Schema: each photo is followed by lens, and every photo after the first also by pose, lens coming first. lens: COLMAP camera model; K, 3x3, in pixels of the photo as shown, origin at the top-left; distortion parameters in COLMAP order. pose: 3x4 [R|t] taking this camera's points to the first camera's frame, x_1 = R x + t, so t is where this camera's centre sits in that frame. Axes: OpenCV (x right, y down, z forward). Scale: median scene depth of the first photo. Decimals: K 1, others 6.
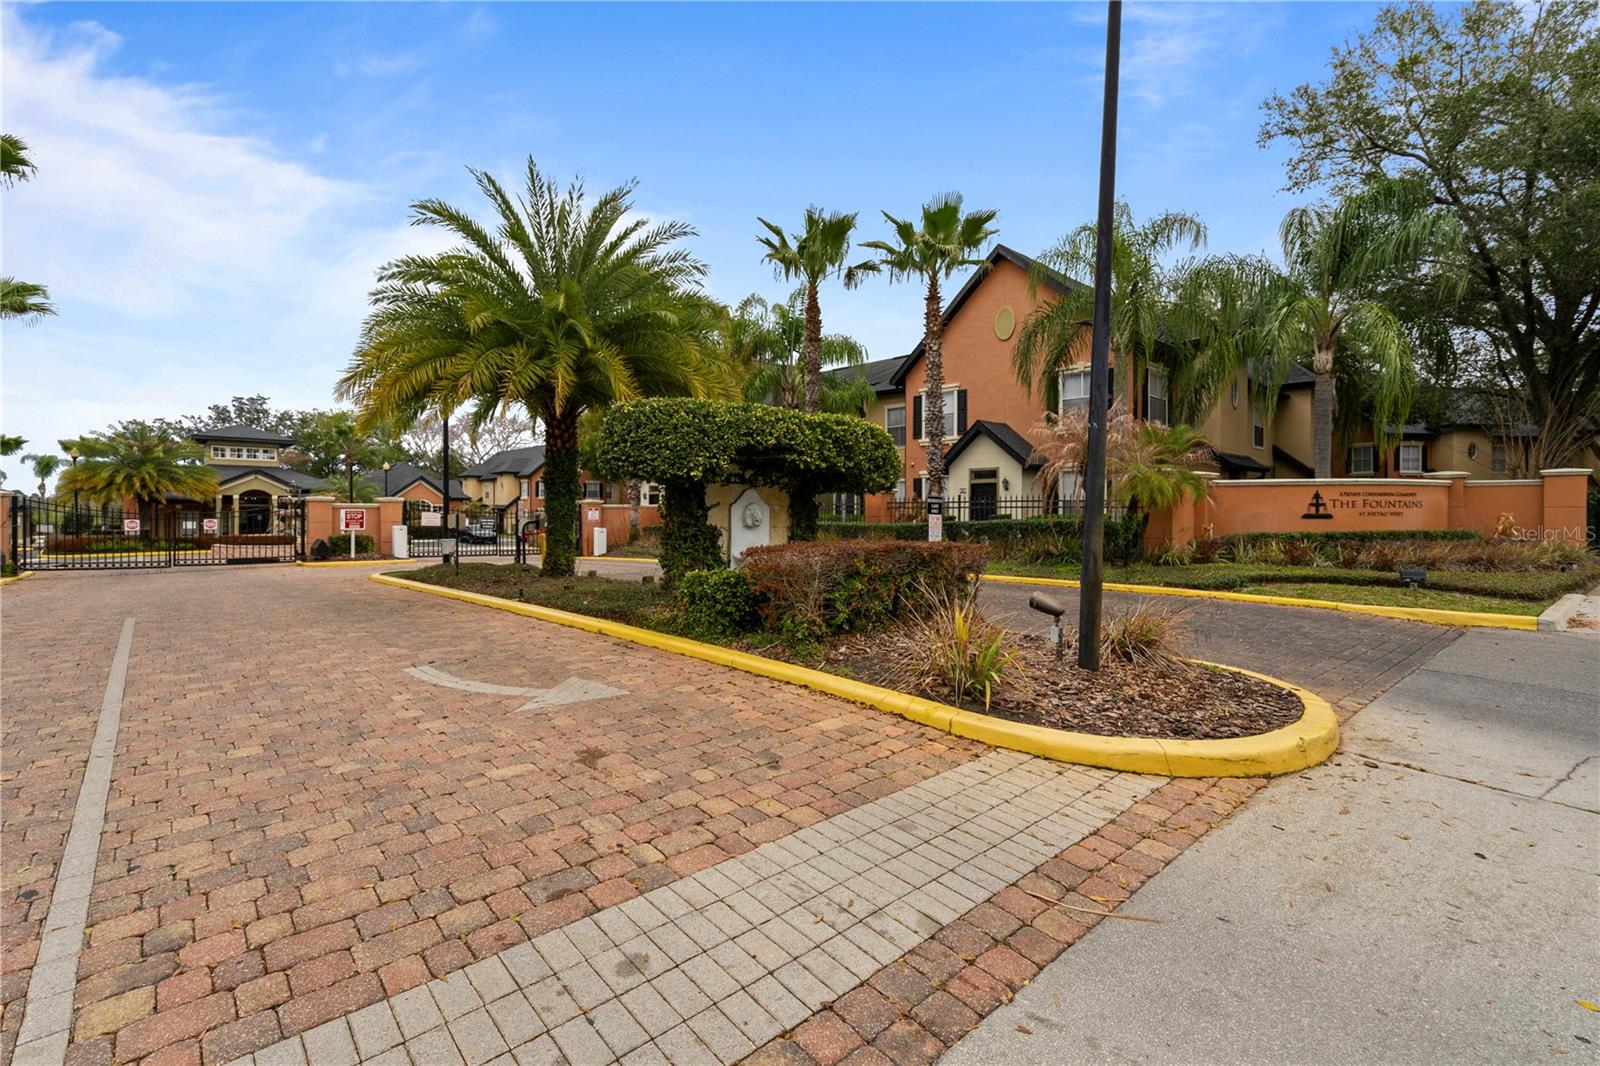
lens RADIAL K [[715.2, 0, 794.7], [0, 715.2, 528.5], [0, 0, 1]] dist [-0.014342, -0.000038]
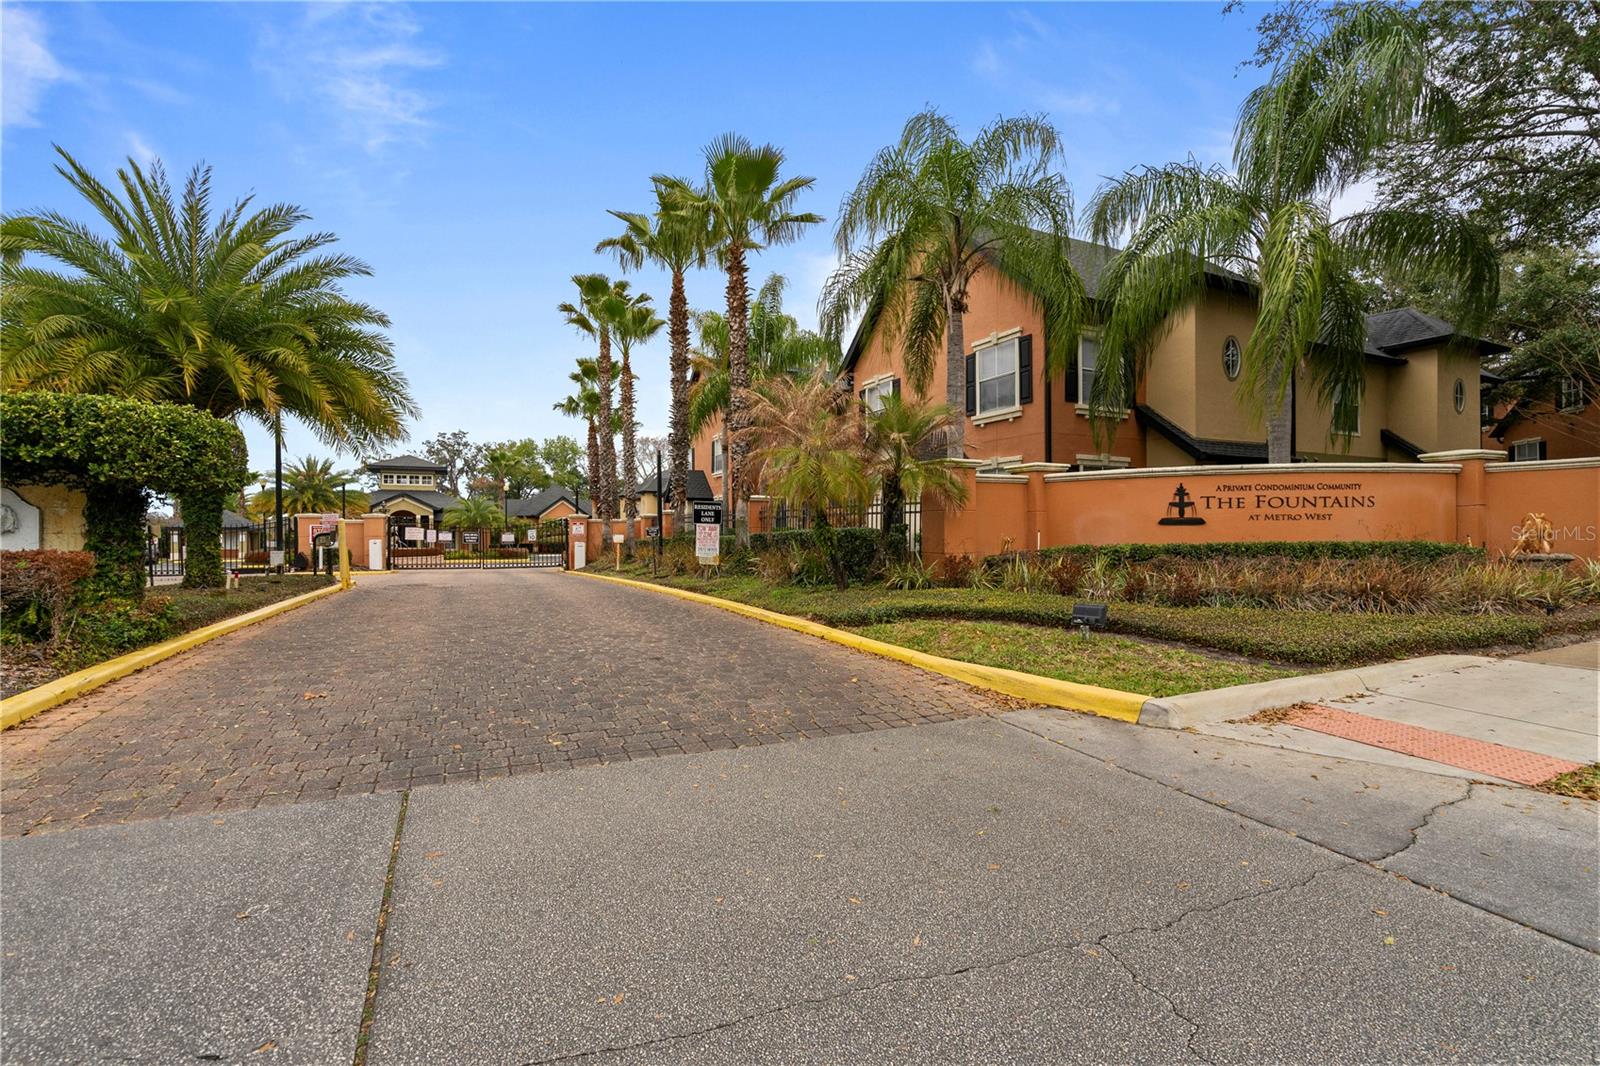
lens RADIAL K [[715.2, 0, 802.9], [0, 715.2, 532.4], [0, 0, 1]] dist [-0.014342, -0.000038]
pose [[0.958580, -0.004291, -0.284791, 0.546929], [-0.001259, 0.999813, -0.019302, 0.006181], [0.284821, 0.018861, 0.958395, 0.231734]]
